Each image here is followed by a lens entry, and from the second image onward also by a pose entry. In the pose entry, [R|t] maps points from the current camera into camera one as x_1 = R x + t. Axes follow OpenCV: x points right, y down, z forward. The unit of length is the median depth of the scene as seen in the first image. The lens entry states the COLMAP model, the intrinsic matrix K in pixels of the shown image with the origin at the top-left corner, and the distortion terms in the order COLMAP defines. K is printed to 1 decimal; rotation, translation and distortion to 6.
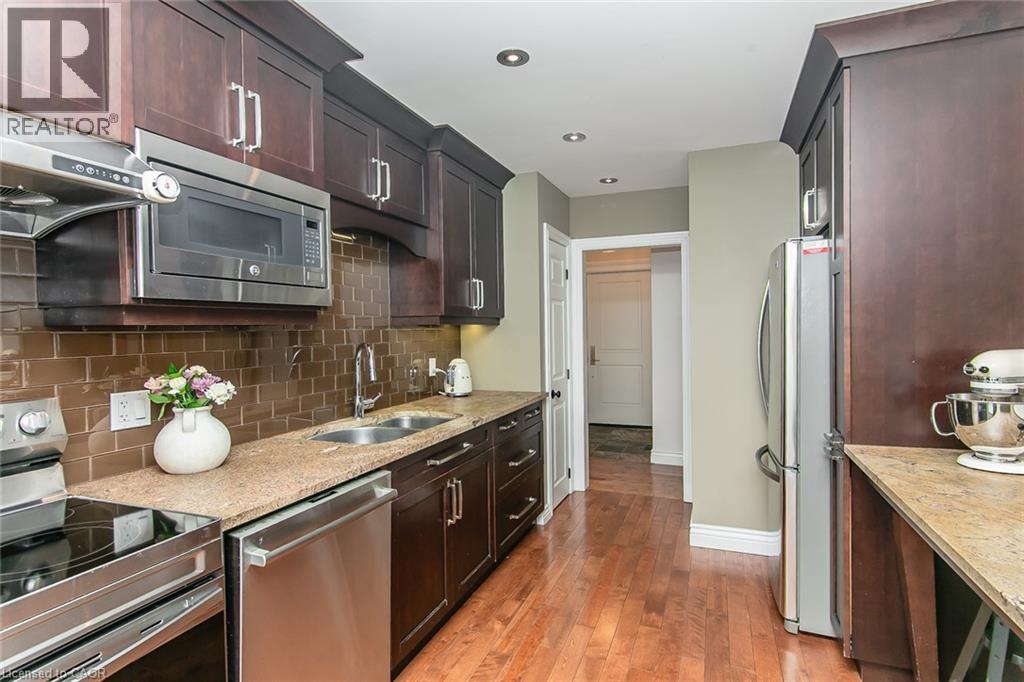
lens RADIAL K [[519.6, 0, 523.0], [0, 519.6, 331.9], [0, 0, 1]] dist [0.001207, 0.001710]
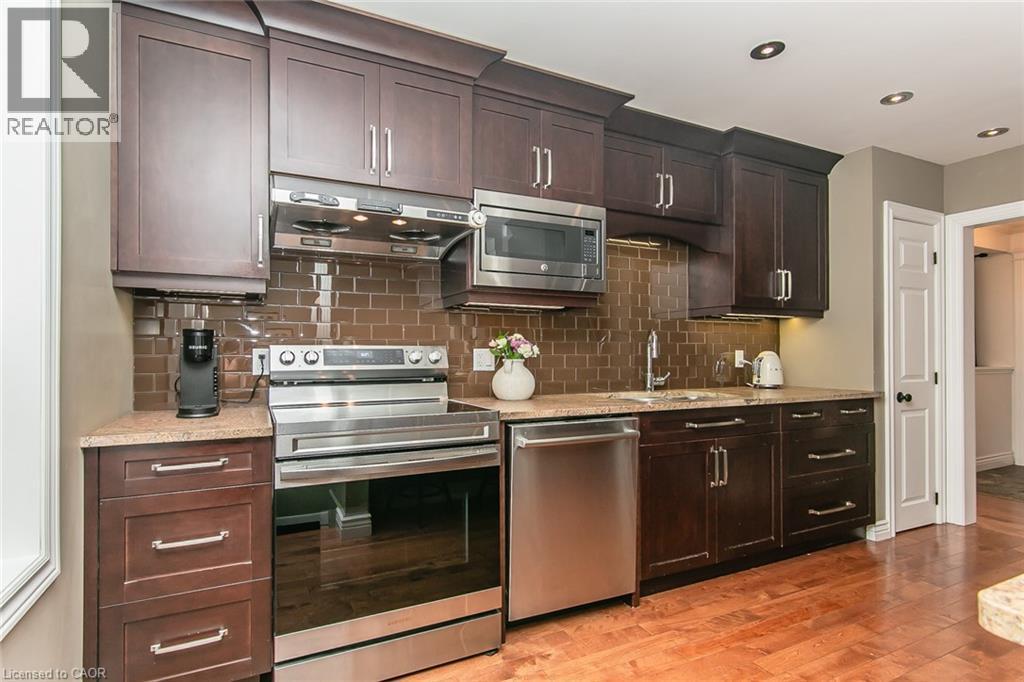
lens RADIAL K [[519.6, 0, 523.0], [0, 519.6, 331.9], [0, 0, 1]] dist [0.001207, 0.001710]
pose [[0.749619, -0.023296, -0.661459, 0.282307], [-0.003558, 0.999224, -0.039224, 0.084227], [0.661860, 0.031757, 0.748955, -0.098522]]
